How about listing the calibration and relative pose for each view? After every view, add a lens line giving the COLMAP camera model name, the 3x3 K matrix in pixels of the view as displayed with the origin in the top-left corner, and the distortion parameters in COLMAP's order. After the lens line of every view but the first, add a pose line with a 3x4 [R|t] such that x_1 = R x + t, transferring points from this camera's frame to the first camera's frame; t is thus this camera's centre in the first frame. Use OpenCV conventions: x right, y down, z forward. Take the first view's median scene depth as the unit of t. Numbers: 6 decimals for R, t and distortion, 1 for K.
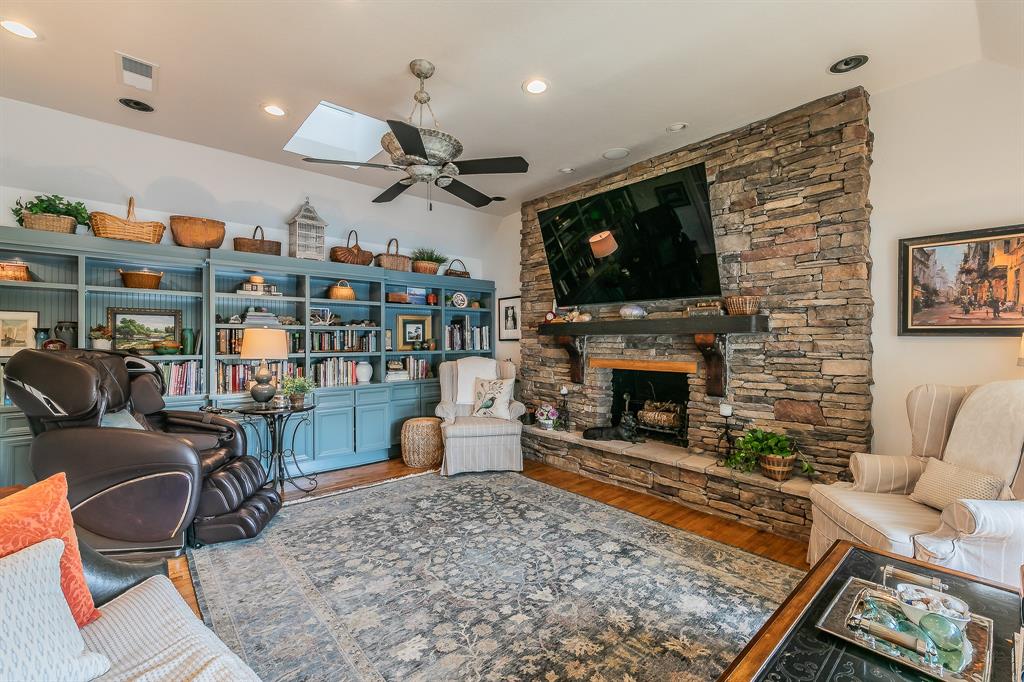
lens RADIAL K [[433.3, 0, 516.2], [0, 433.3, 338.7], [0, 0, 1]] dist [-0.000246, 0.000208]
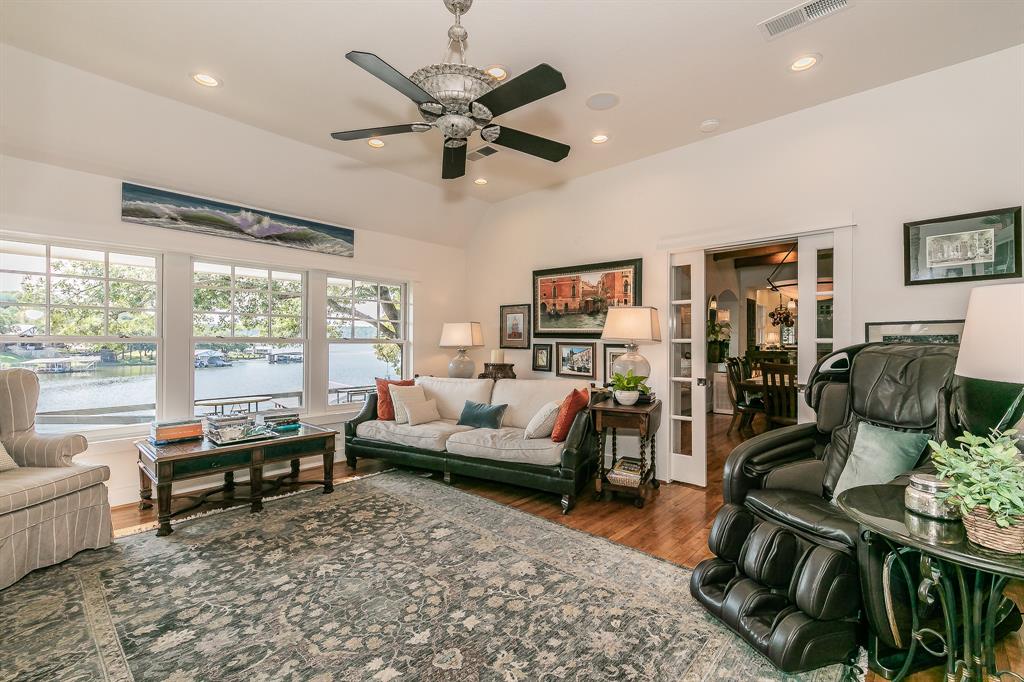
lens RADIAL K [[454.3, 0, 527.7], [0, 454.3, 336.3], [0, 0, 1]] dist [-0.001339, 0.000094]
pose [[-0.992681, -0.006233, -0.120609, -0.202468], [-0.003923, 0.999804, -0.019384, 0.029145], [0.120706, -0.018769, -0.992511, 1.535954]]
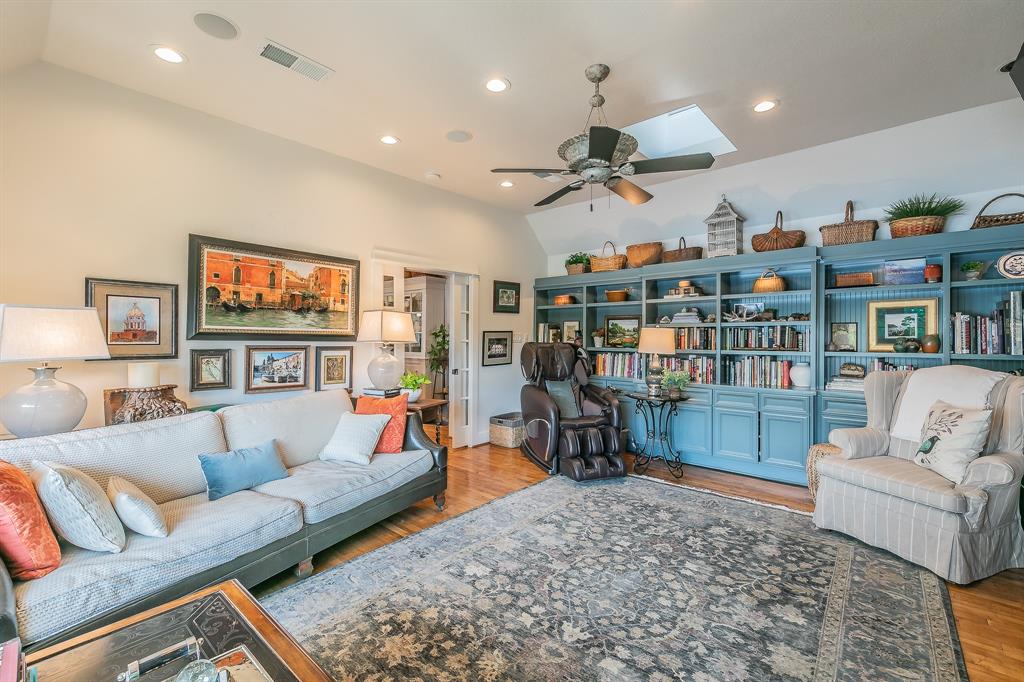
lens RADIAL K [[433.3, 0, 516.2], [0, 433.3, 338.7], [0, 0, 1]] dist [-0.000246, 0.000208]
pose [[0.146383, 0.004308, -0.989219, 0.633580], [0.004808, 0.999976, 0.005066, -0.000548], [0.989216, -0.005498, 0.146359, 0.539505]]
